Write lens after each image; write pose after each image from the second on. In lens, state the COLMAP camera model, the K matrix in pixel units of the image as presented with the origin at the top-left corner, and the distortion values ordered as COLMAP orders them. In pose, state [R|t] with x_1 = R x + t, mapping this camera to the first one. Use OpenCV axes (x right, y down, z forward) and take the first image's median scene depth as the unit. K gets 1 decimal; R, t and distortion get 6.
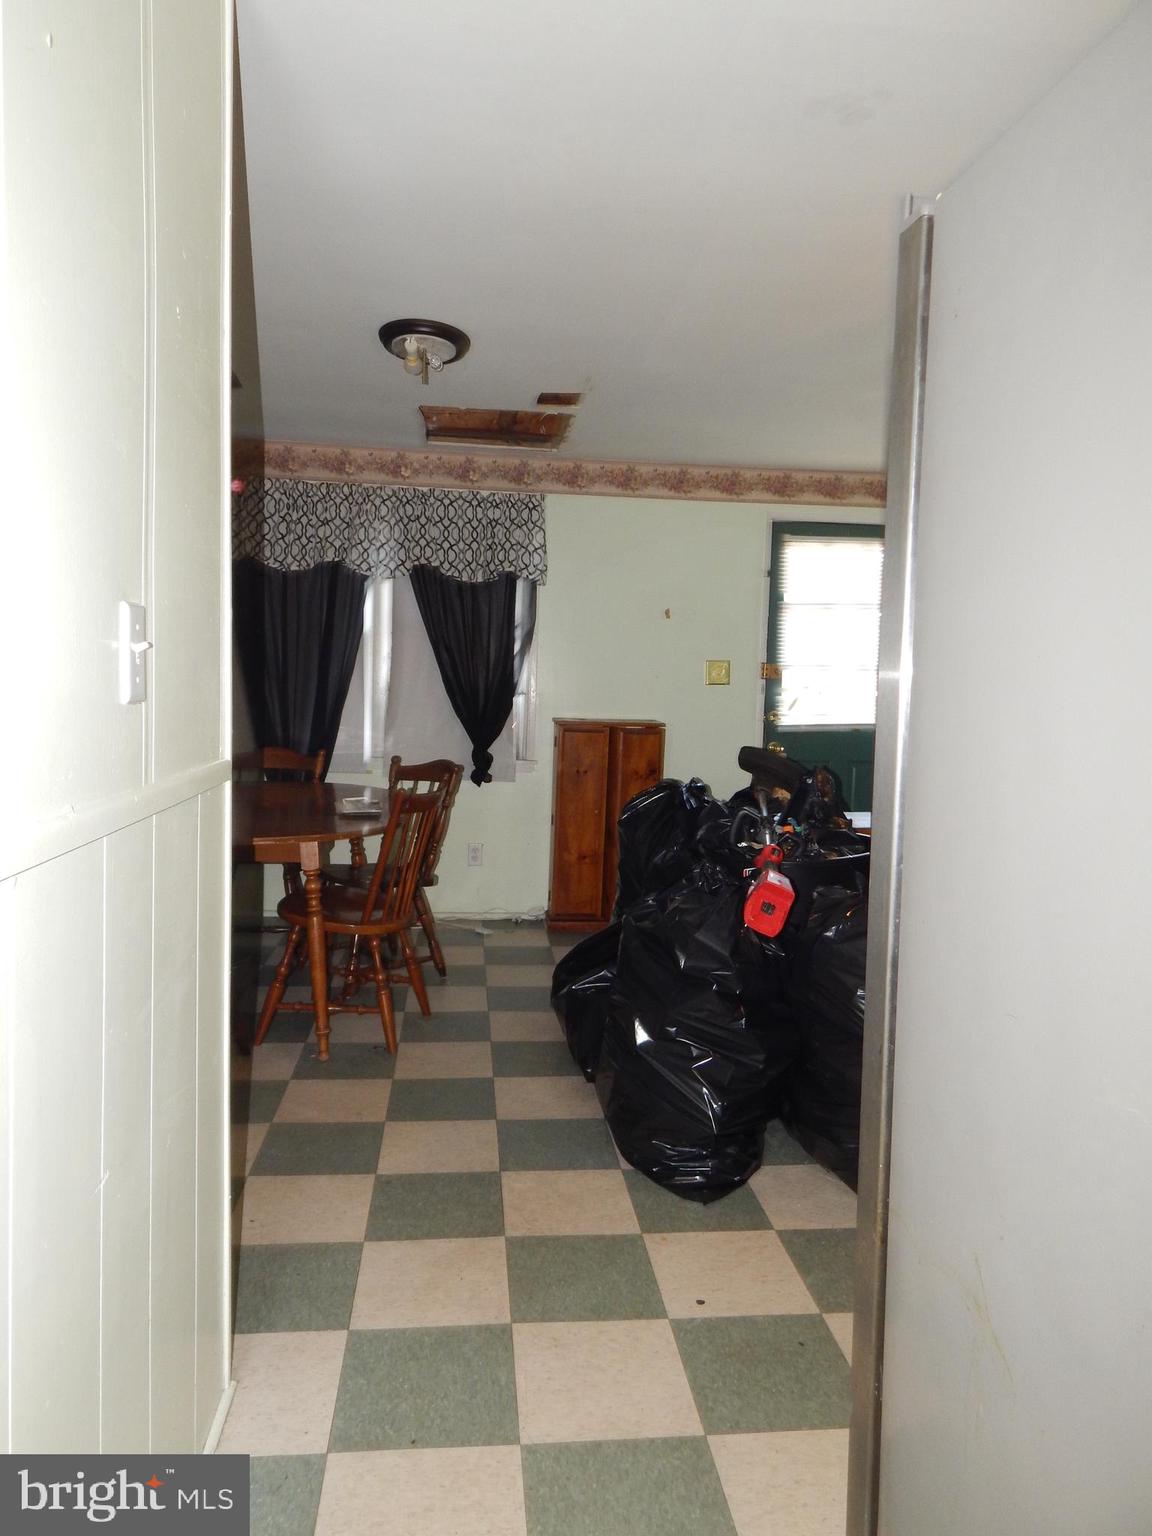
lens RADIAL K [[1015.4, 0, 573.5], [0, 1015.4, 769.1], [0, 0, 1]] dist [0.007022, 0.001257]
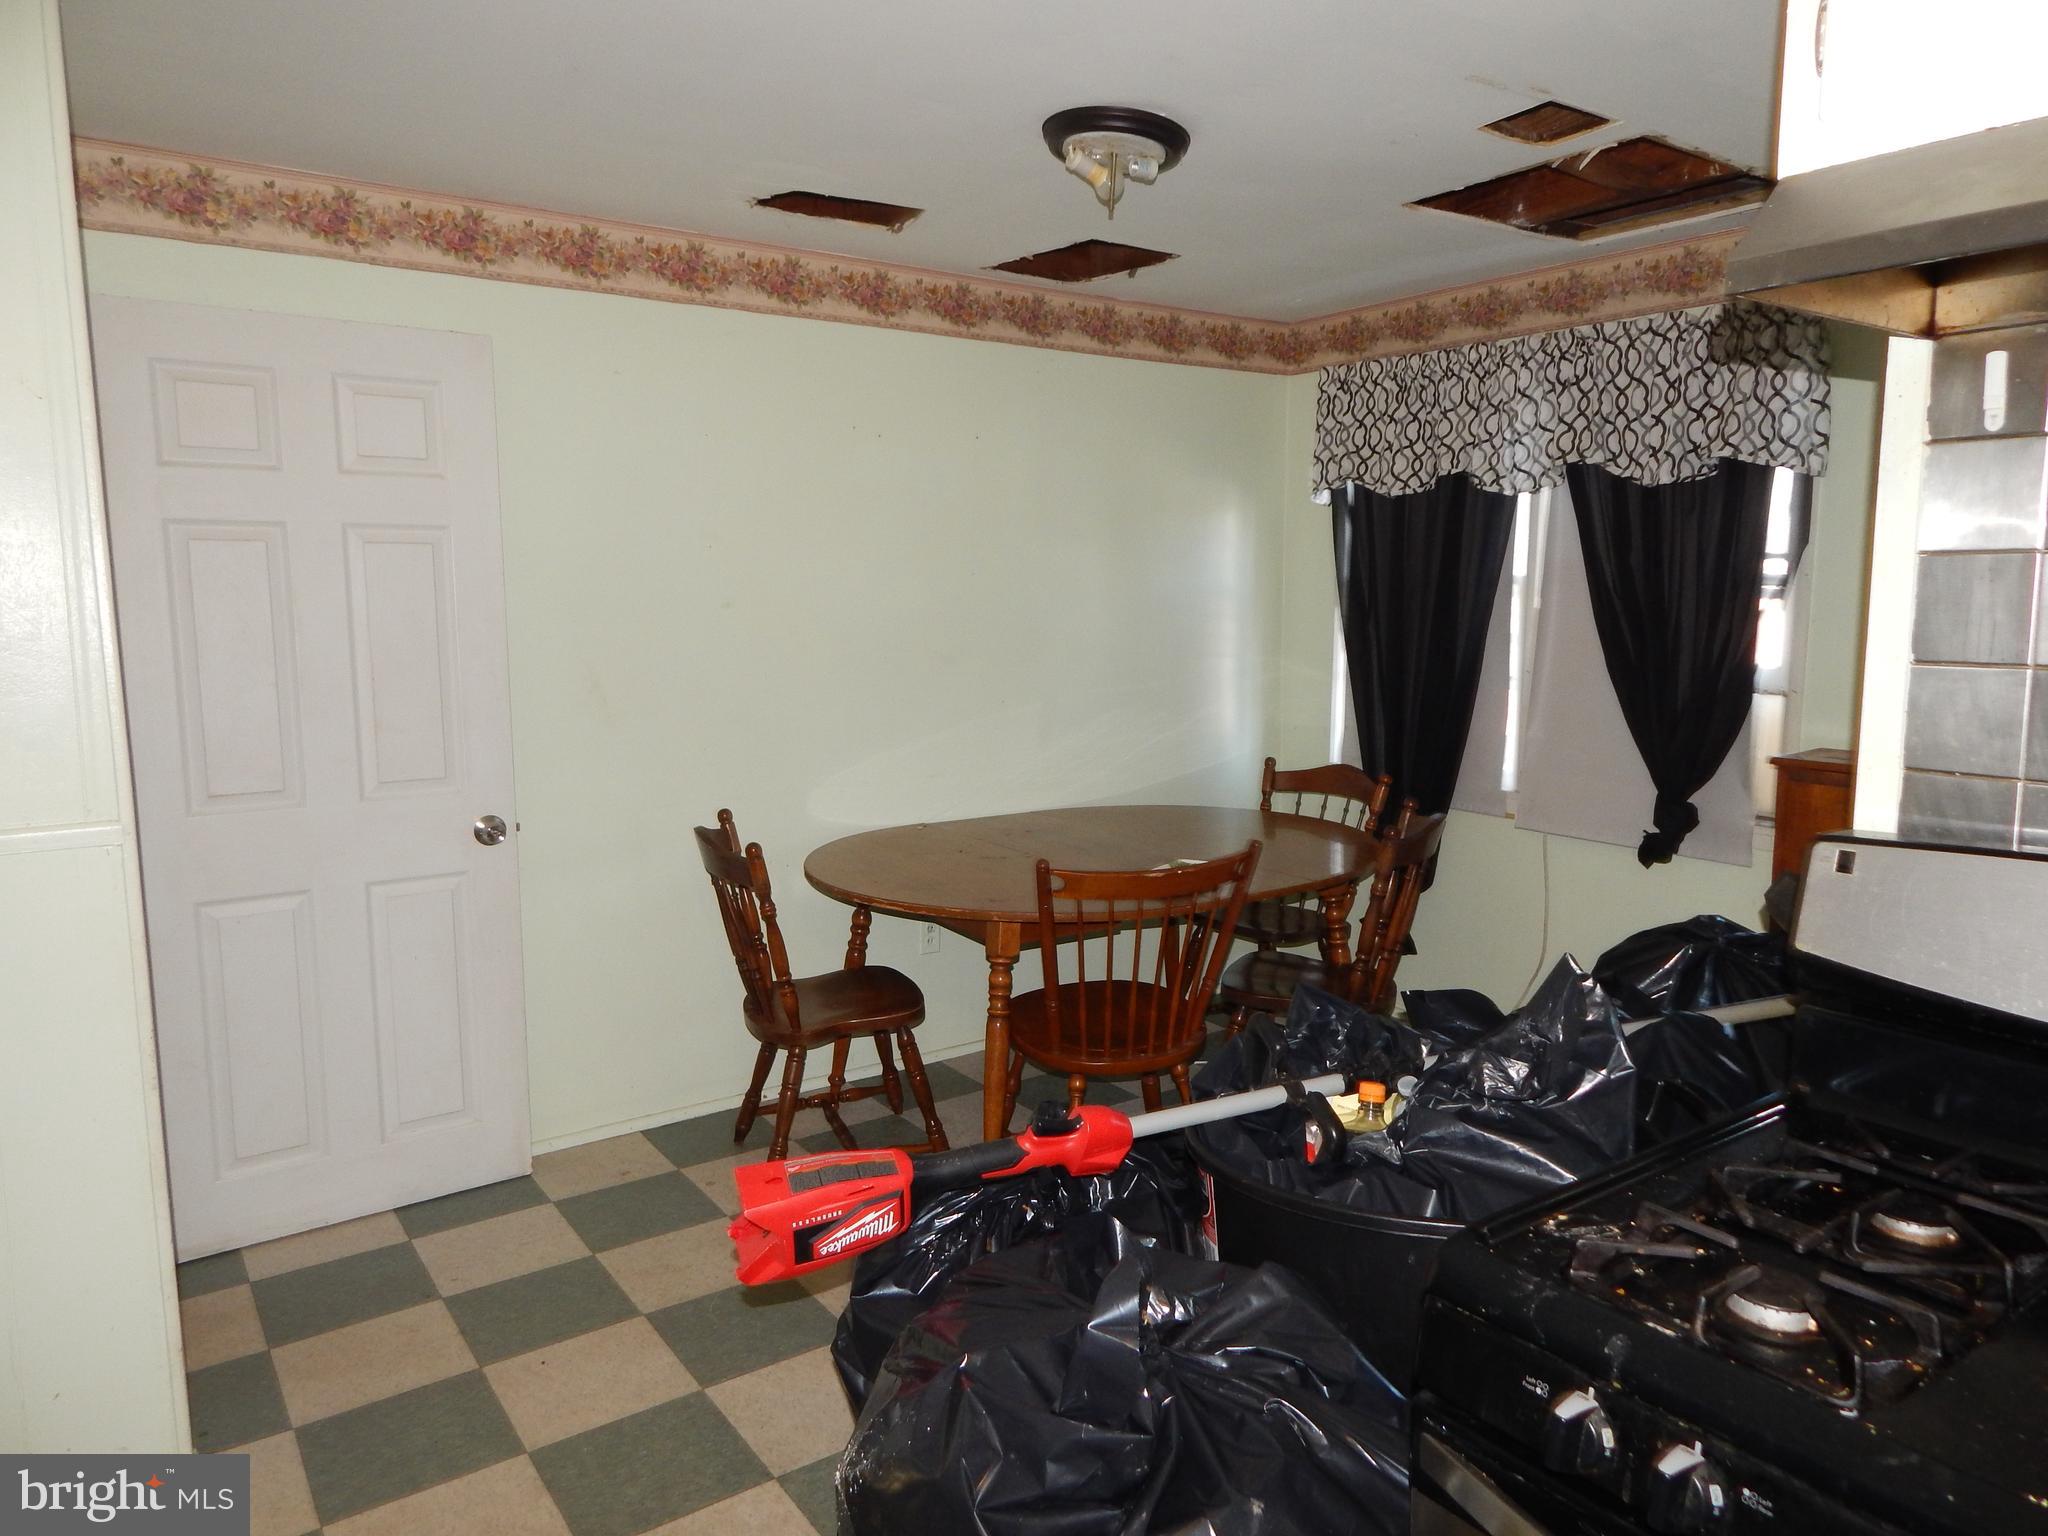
lens RADIAL K [[1353.8, 0, 1018.3], [0, 1353.8, 758.6], [0, 0, 1]] dist [0.007022, 0.001257]
pose [[0.472724, 0.081240, -0.877458, 0.381522], [-0.055992, 0.996498, 0.062096, -0.066823], [0.879430, 0.019776, 0.475617, 0.369452]]
